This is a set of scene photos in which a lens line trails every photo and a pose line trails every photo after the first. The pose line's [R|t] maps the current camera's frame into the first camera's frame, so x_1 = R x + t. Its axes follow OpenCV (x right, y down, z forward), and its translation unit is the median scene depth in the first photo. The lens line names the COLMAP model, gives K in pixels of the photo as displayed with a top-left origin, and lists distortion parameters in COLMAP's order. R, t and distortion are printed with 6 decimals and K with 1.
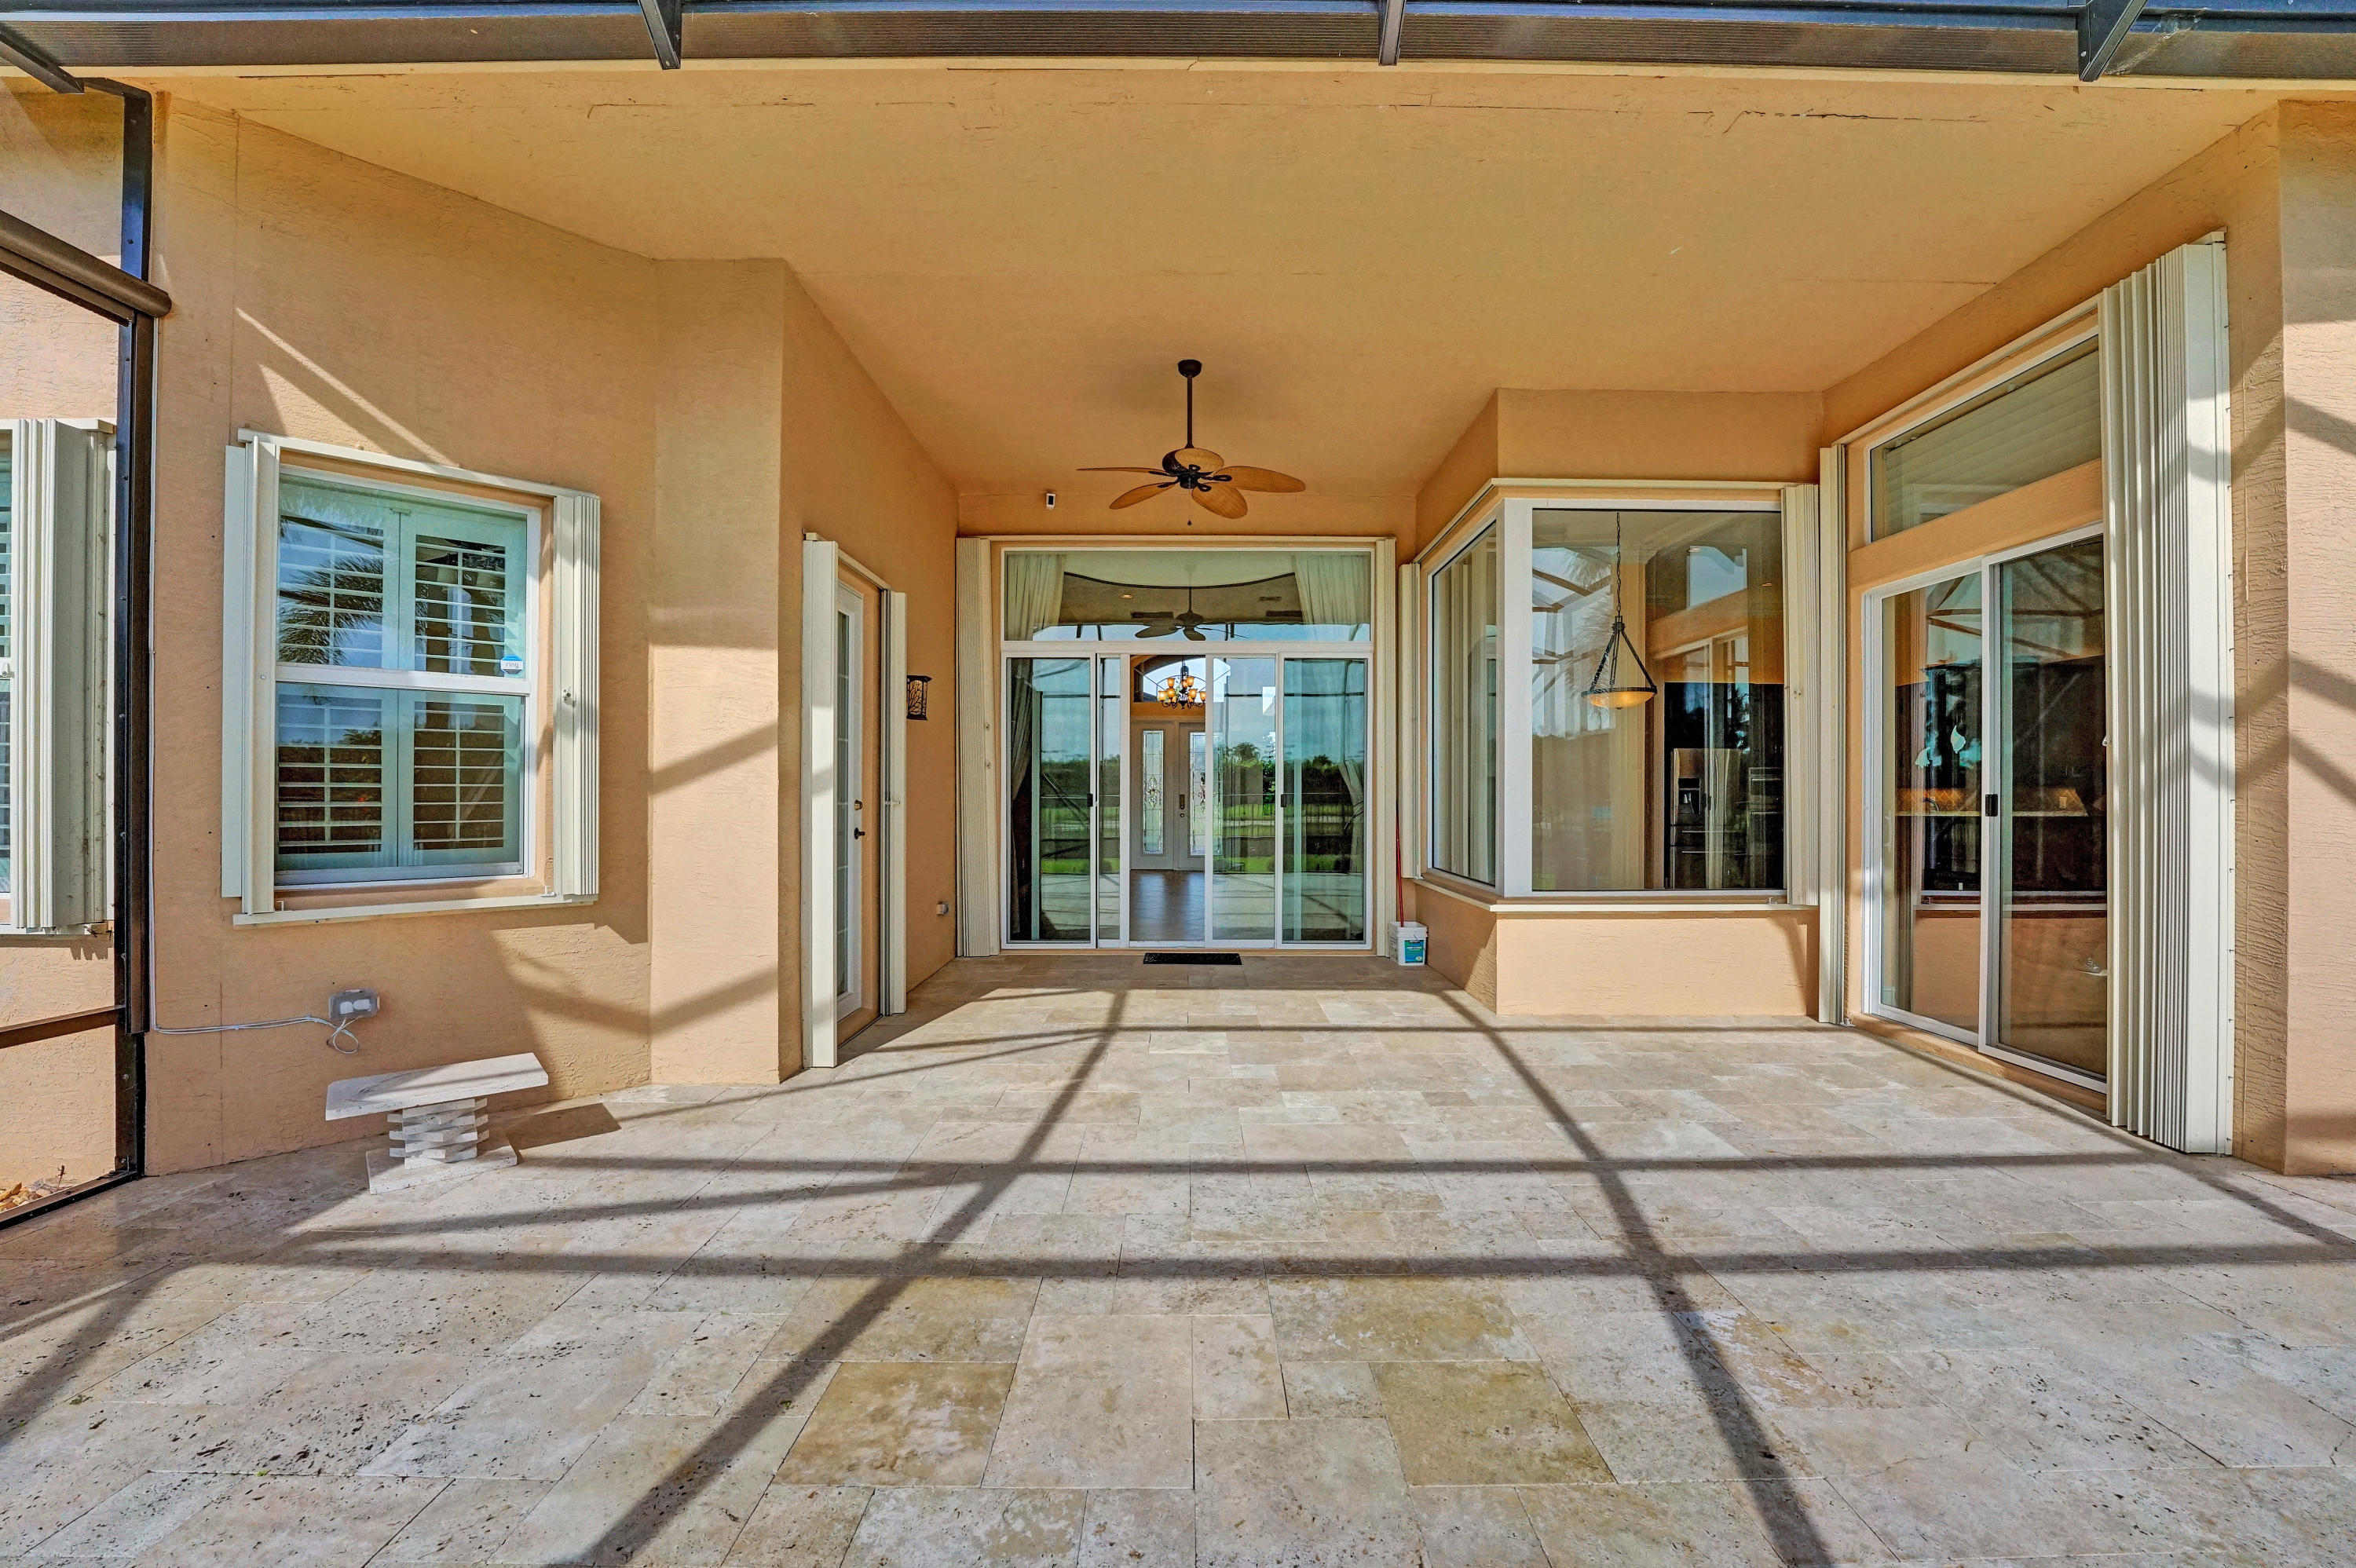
lens RADIAL K [[966.9, 0, 1193.1], [0, 966.9, 792.5], [0, 0, 1]] dist [-0.021798, -0.000353]
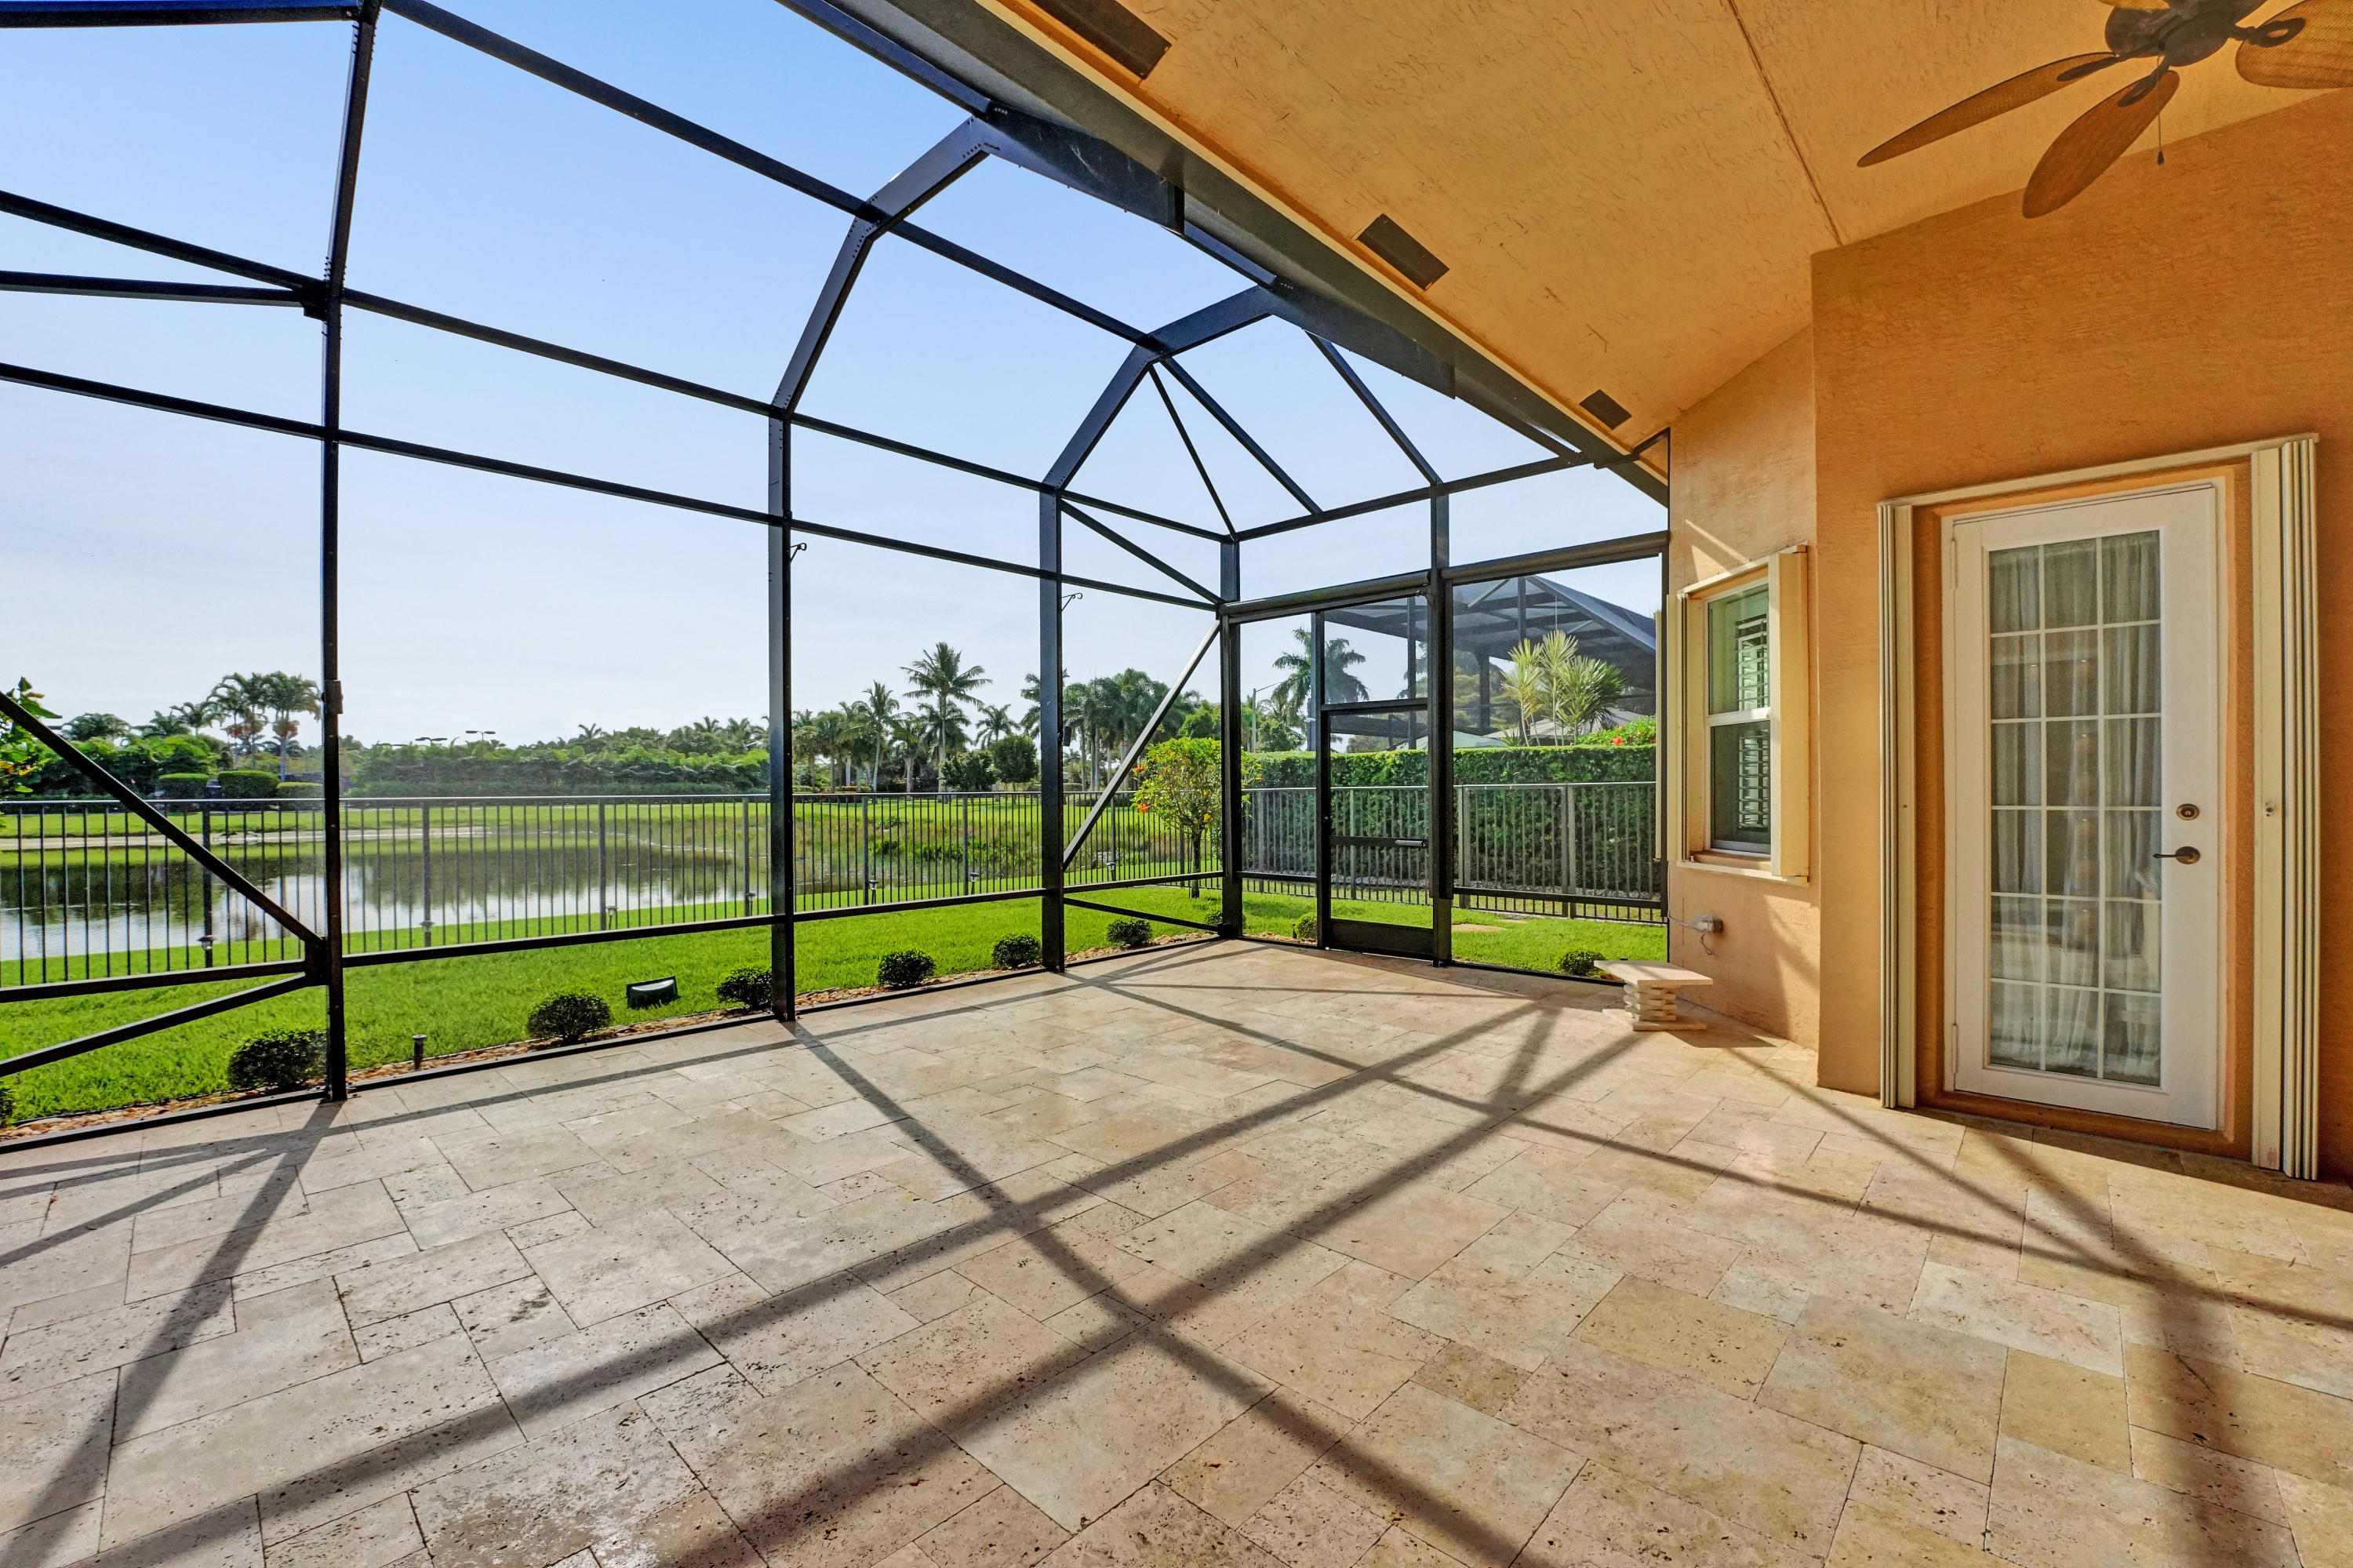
lens RADIAL K [[970.3, 0, 1200.7], [0, 970.3, 781.3], [0, 0, 1]] dist [-0.017995, -0.000005]
pose [[-0.679323, -0.006745, -0.733808, 0.925152], [0.003141, 0.999922, -0.012098, -0.001287], [0.733833, -0.010523, -0.679249, 1.531623]]
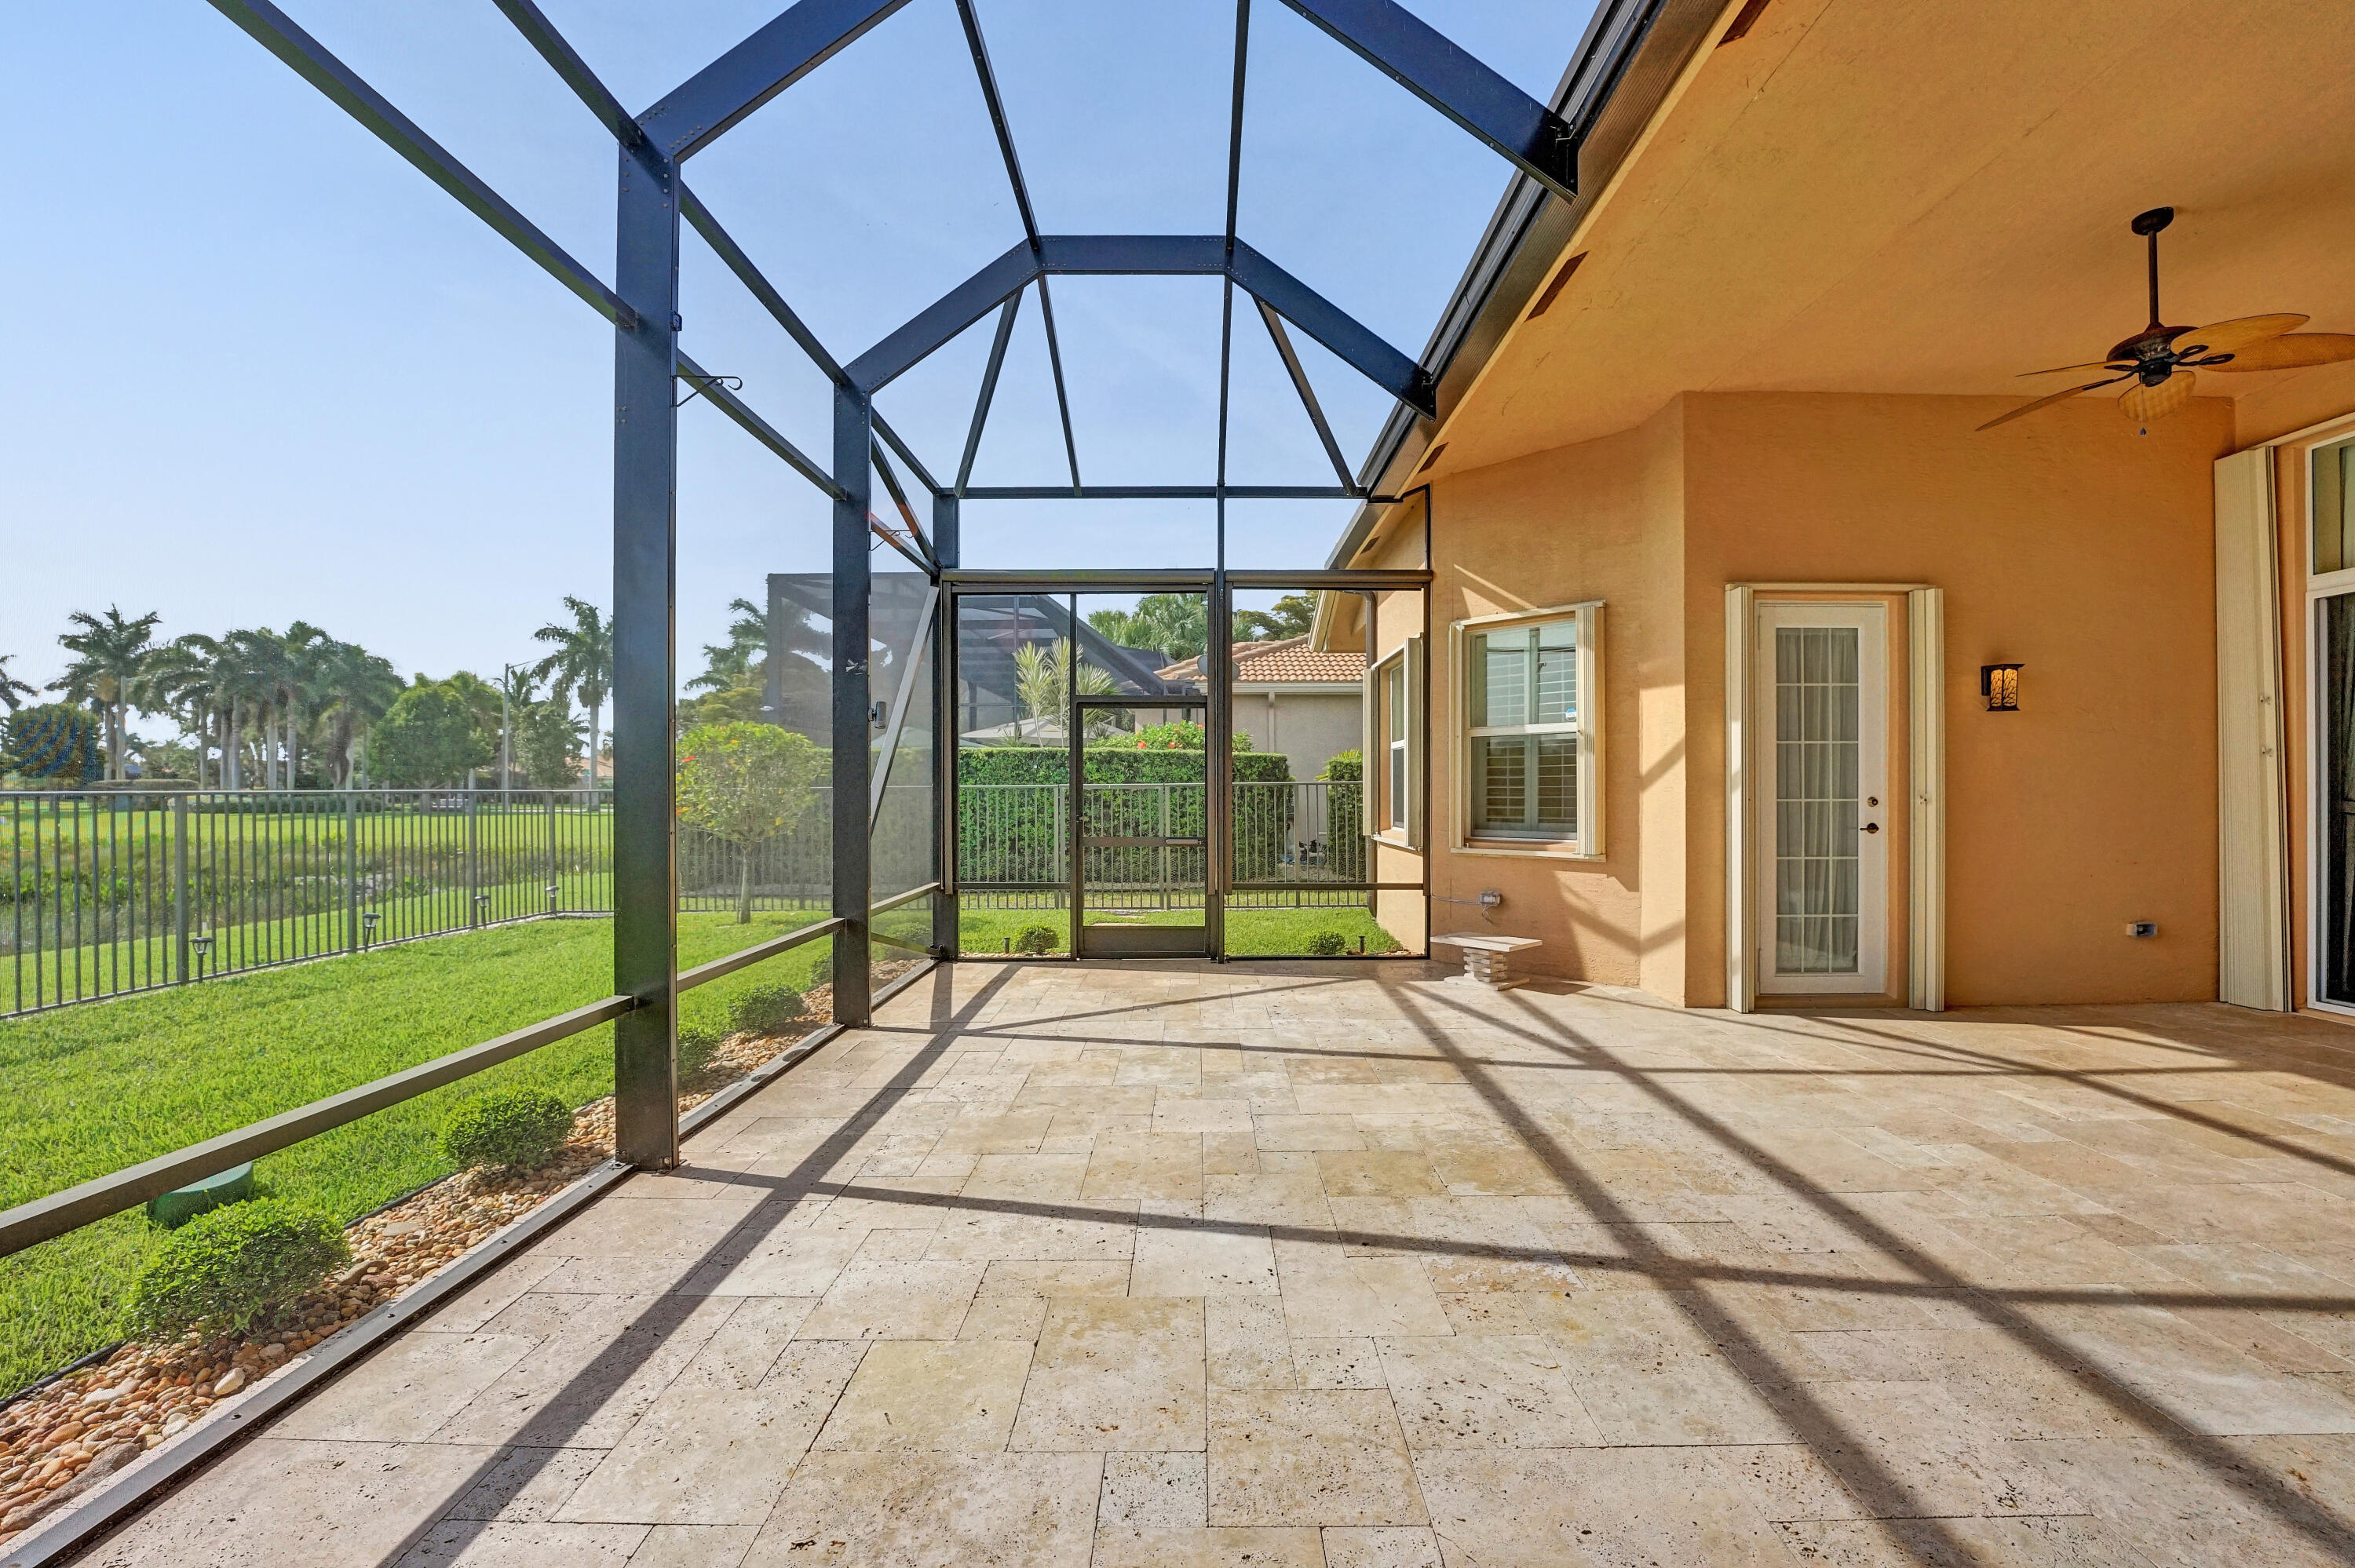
lens RADIAL K [[970.9, 0, 1195.5], [0, 970.9, 789.3], [0, 0, 1]] dist [-0.017995, -0.000005]
pose [[-0.008537, -0.002799, -0.999960, 1.172284], [0.003799, 0.999989, -0.002832, 0.000243], [0.999956, -0.003823, -0.008527, 0.418469]]
